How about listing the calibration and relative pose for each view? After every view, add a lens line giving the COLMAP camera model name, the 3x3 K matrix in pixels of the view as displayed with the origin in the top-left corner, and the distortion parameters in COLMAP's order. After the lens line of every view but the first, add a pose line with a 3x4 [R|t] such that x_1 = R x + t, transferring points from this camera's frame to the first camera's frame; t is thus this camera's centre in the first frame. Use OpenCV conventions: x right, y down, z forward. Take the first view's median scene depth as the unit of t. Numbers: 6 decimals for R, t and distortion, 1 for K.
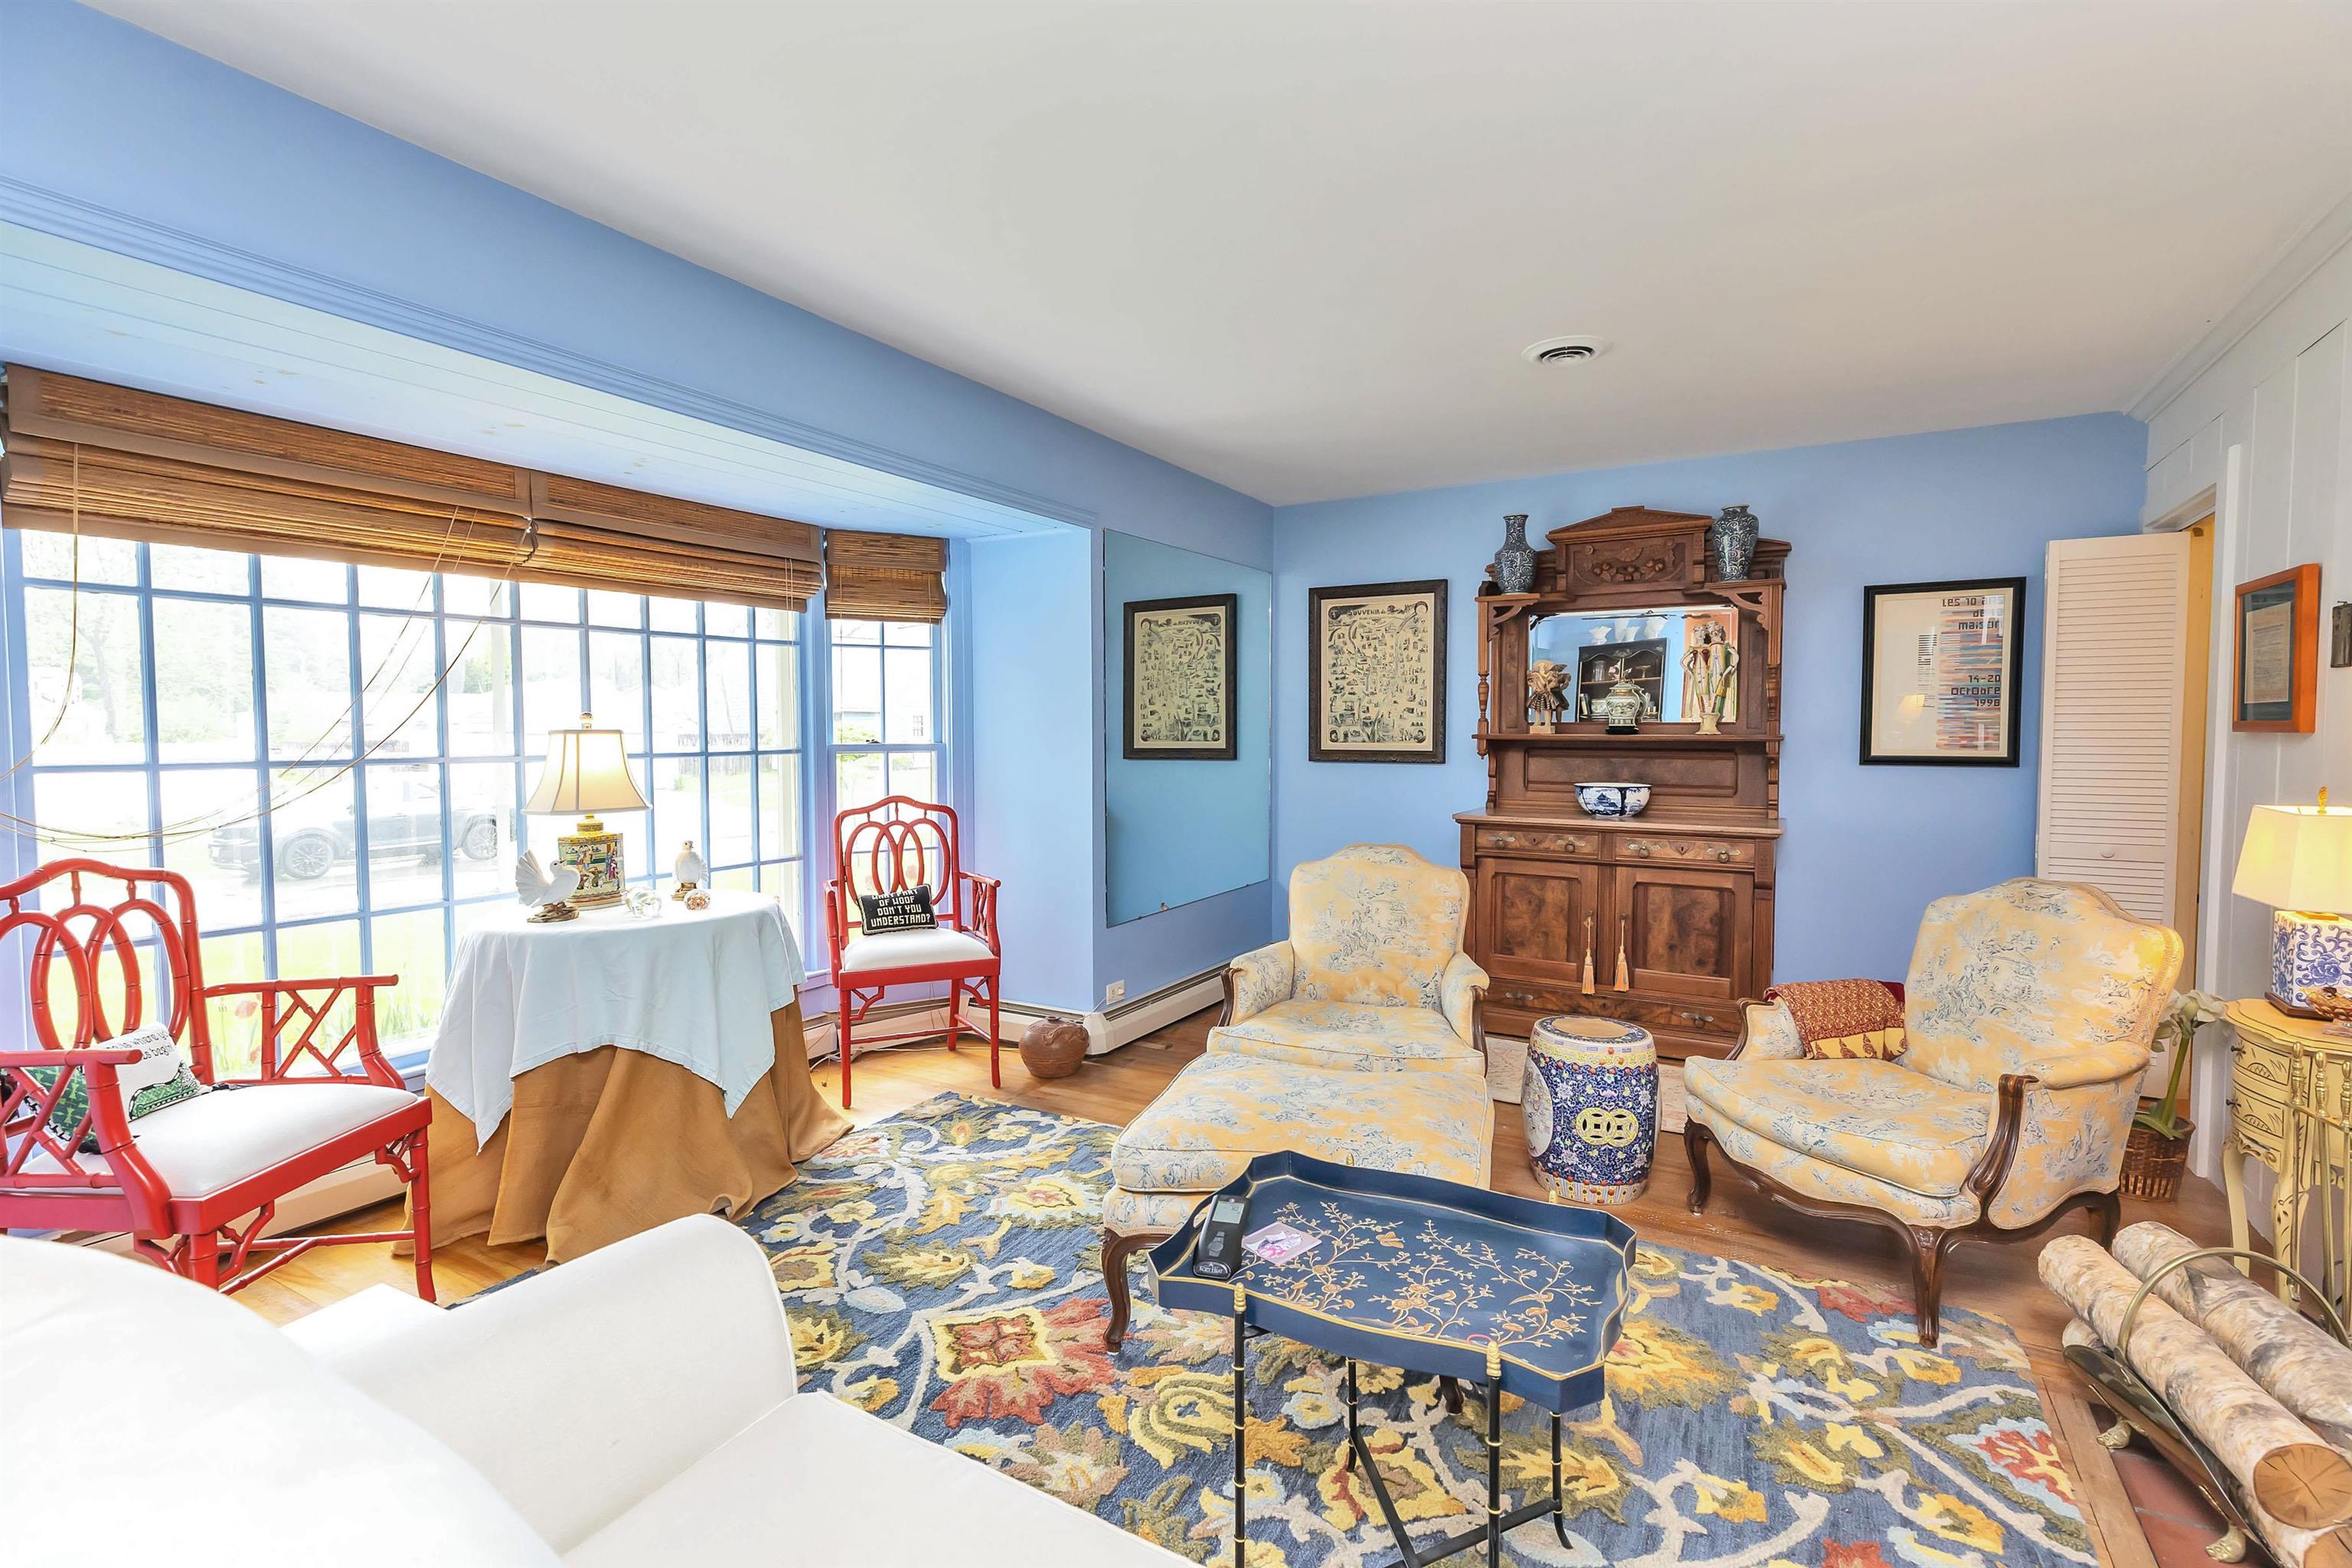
lens RADIAL K [[1075.7, 0, 1191.0], [0, 1075.7, 774.3], [0, 0, 1]] dist [0.008415, -0.000381]
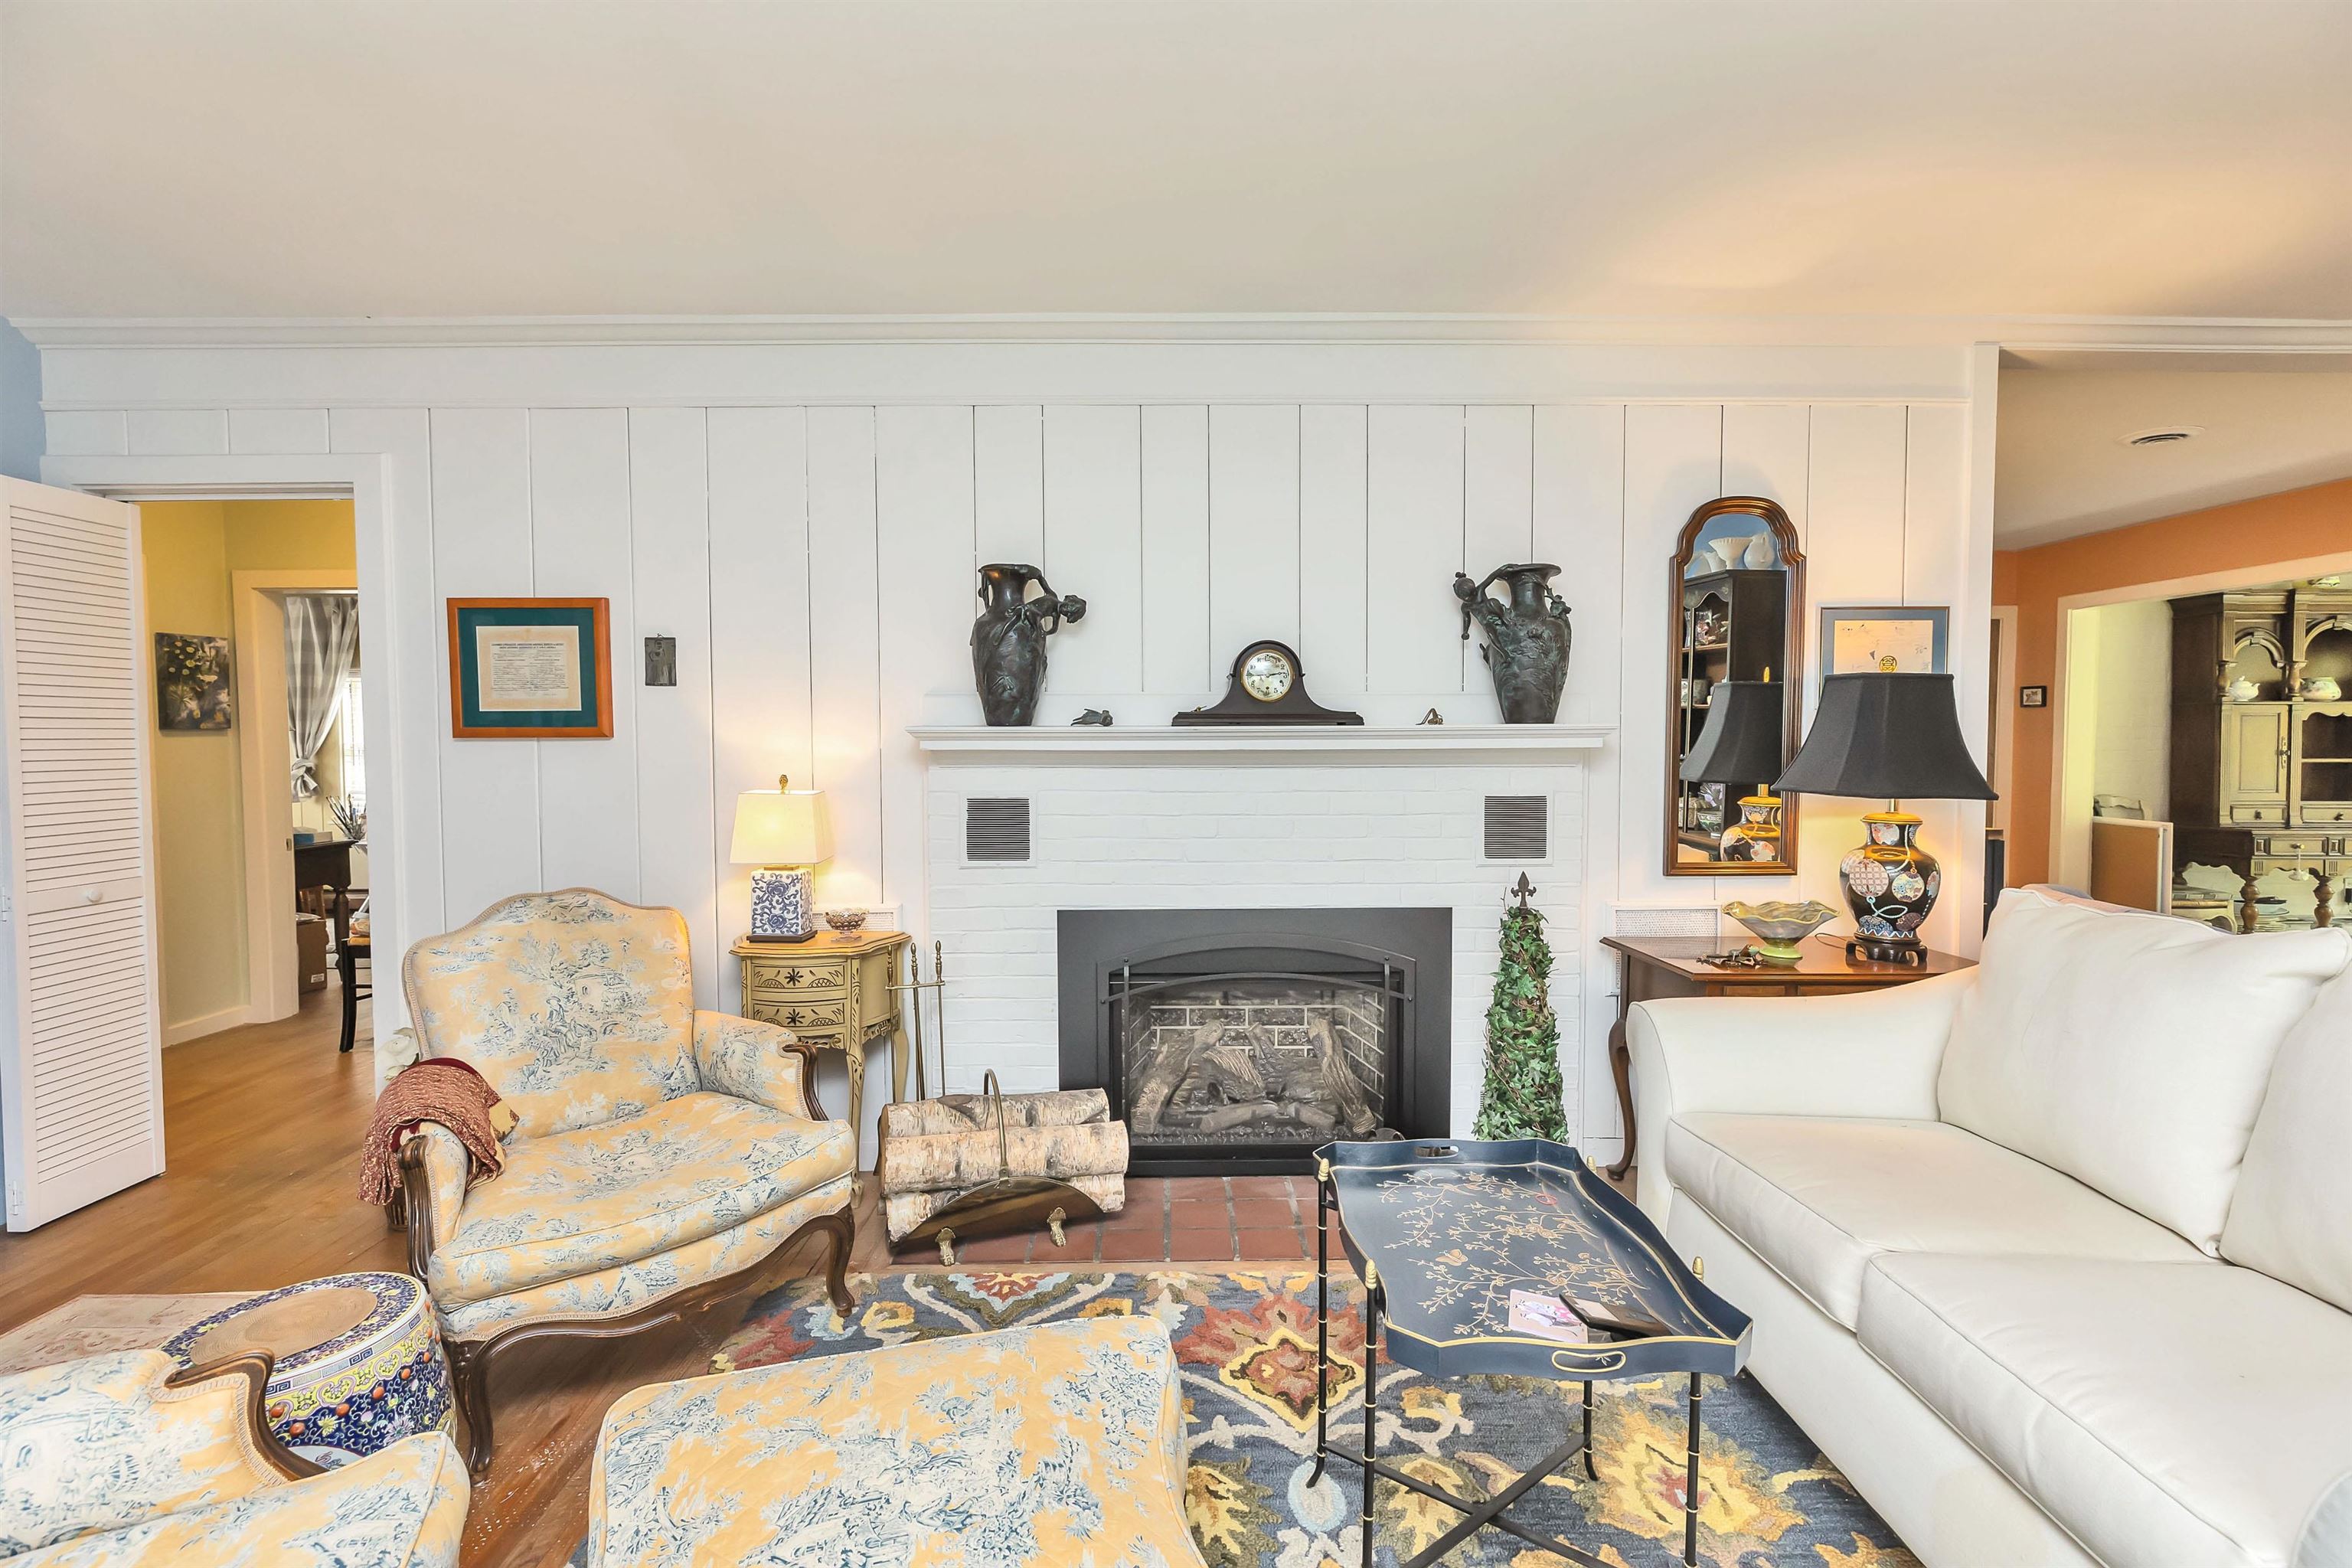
lens RADIAL K [[1048.8, 0, 1176.7], [0, 1048.8, 776.6], [0, 0, 1]] dist [0.009438, -0.000238]
pose [[-0.501055, -0.031799, 0.864831, -0.195099], [0.042631, 0.997205, 0.061365, -0.024958], [-0.864365, 0.067616, -0.498299, 0.660329]]
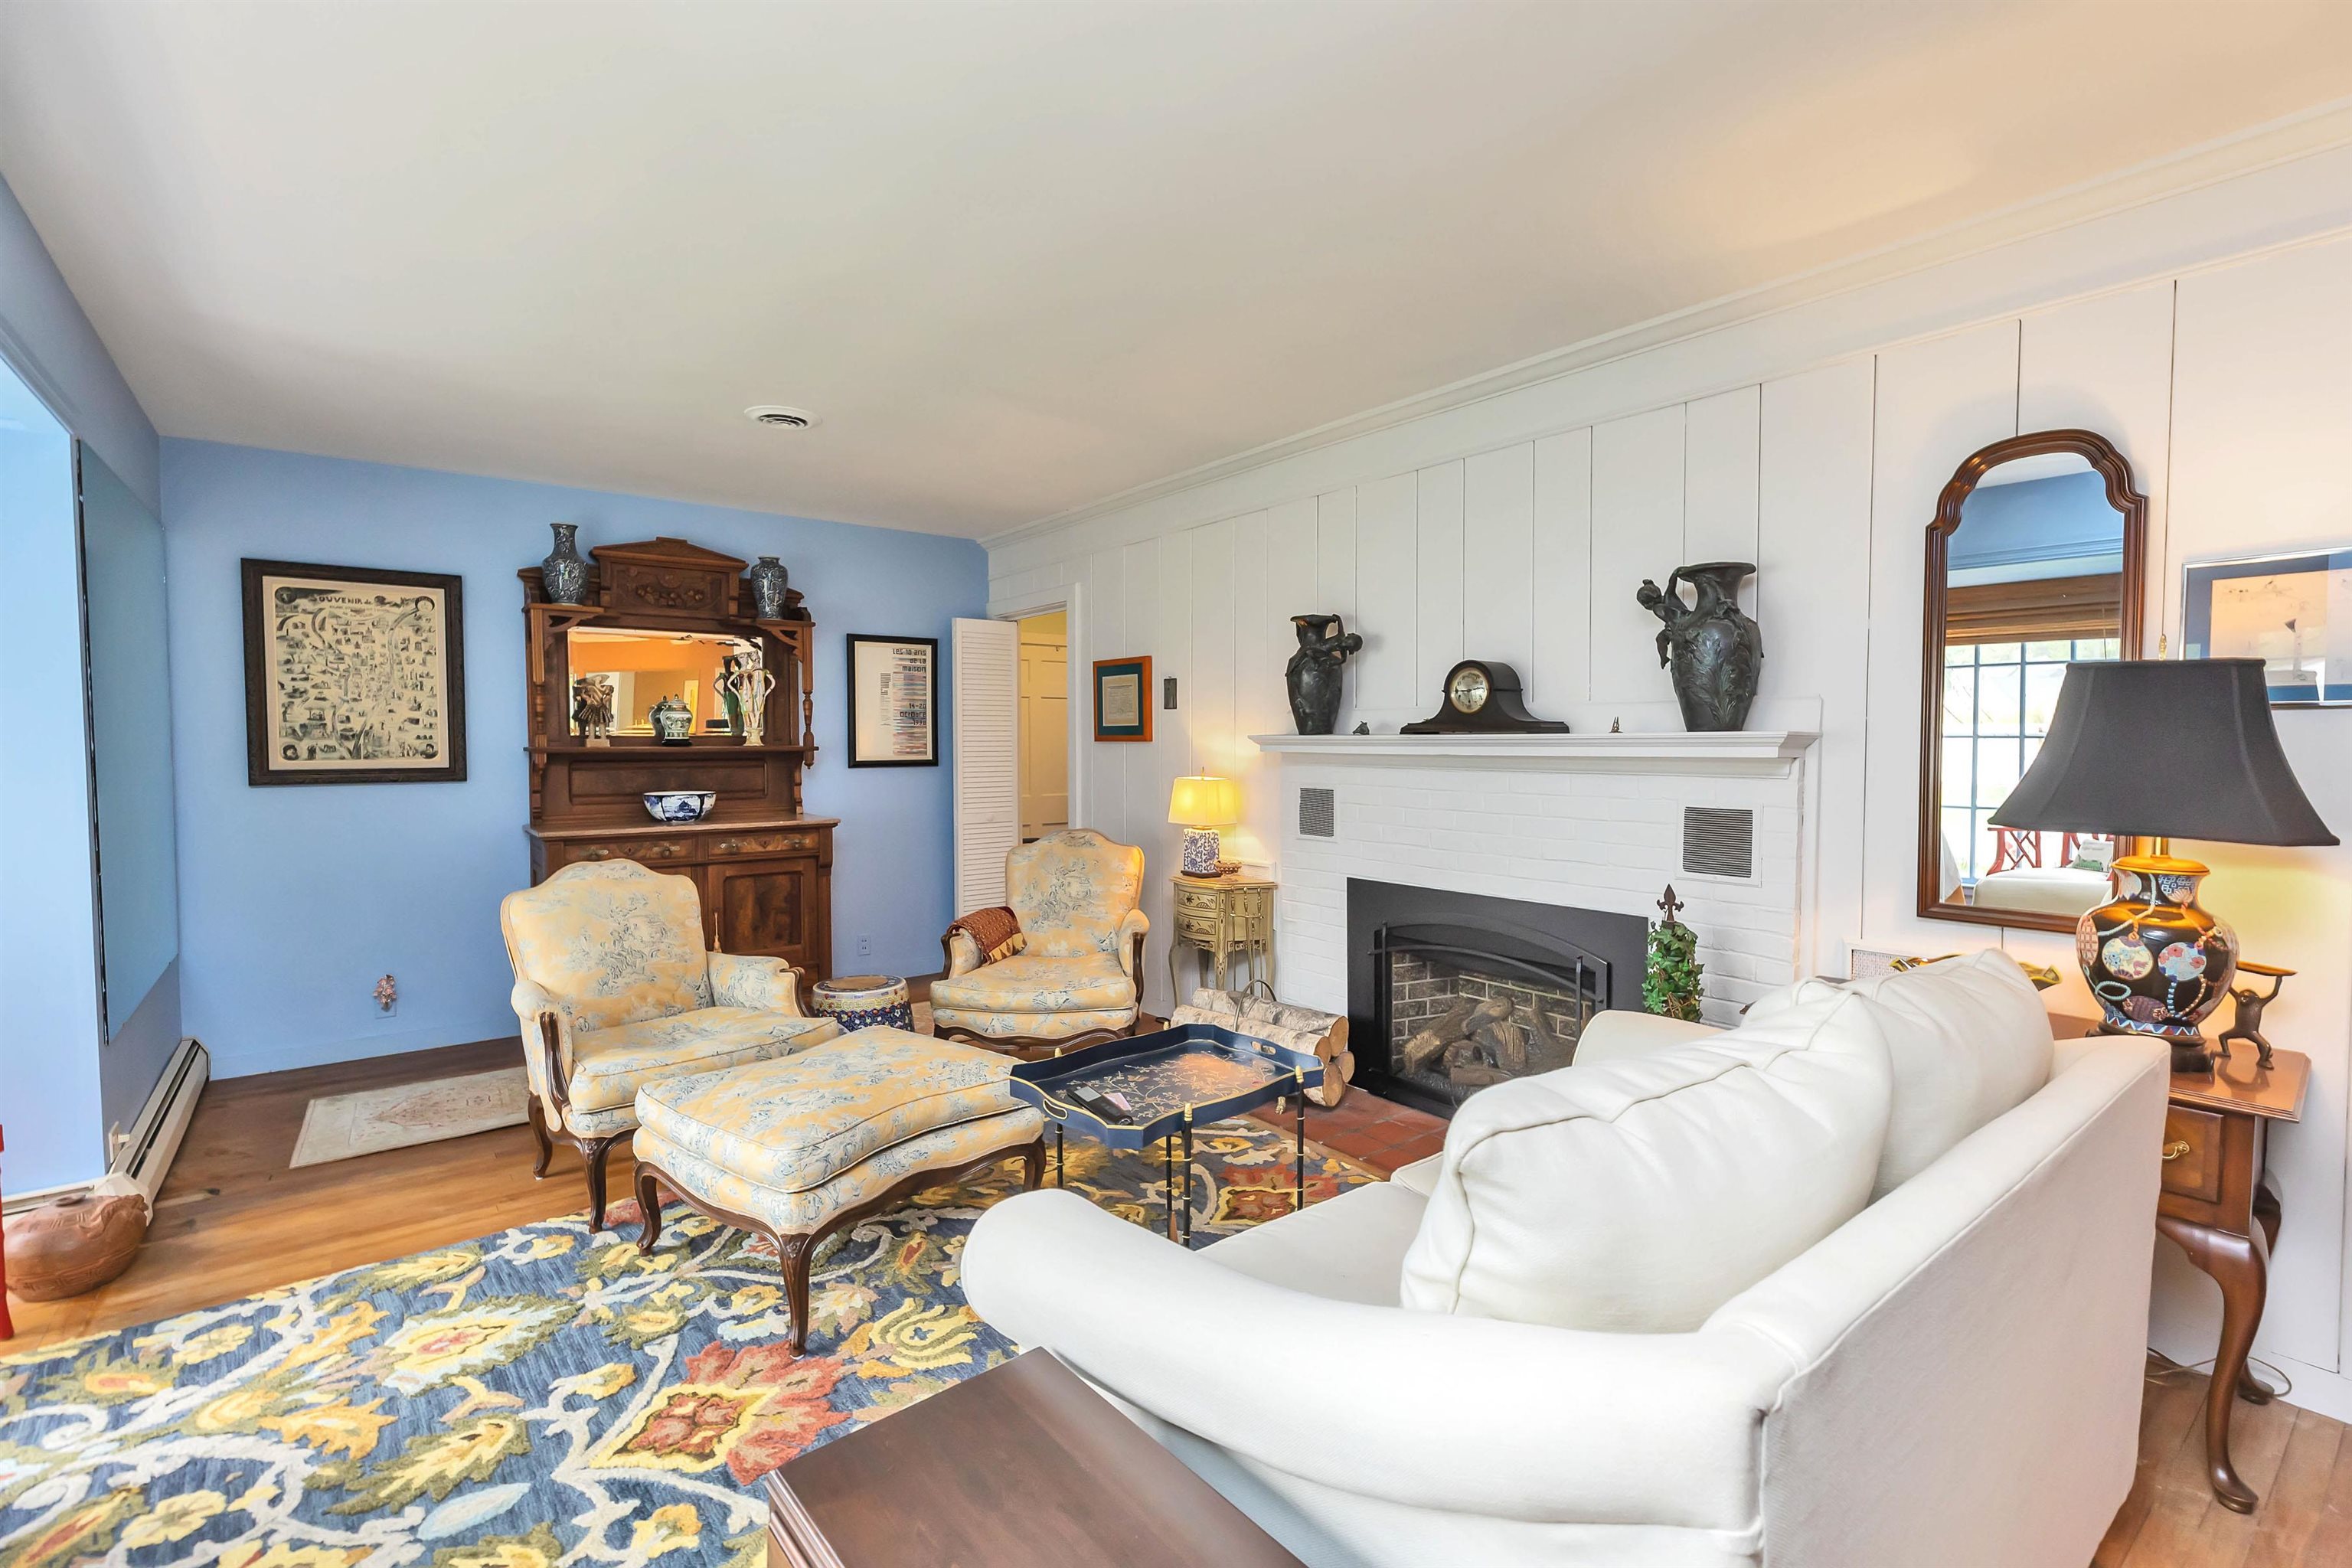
lens RADIAL K [[1048.8, 0, 1176.7], [0, 1048.8, 776.6], [0, 0, 1]] dist [0.009438, -0.000238]
pose [[0.374466, -0.034015, 0.926617, -0.455095], [0.043759, 0.998862, 0.018983, -0.005577], [-0.926208, 0.033439, 0.375528, 0.153763]]
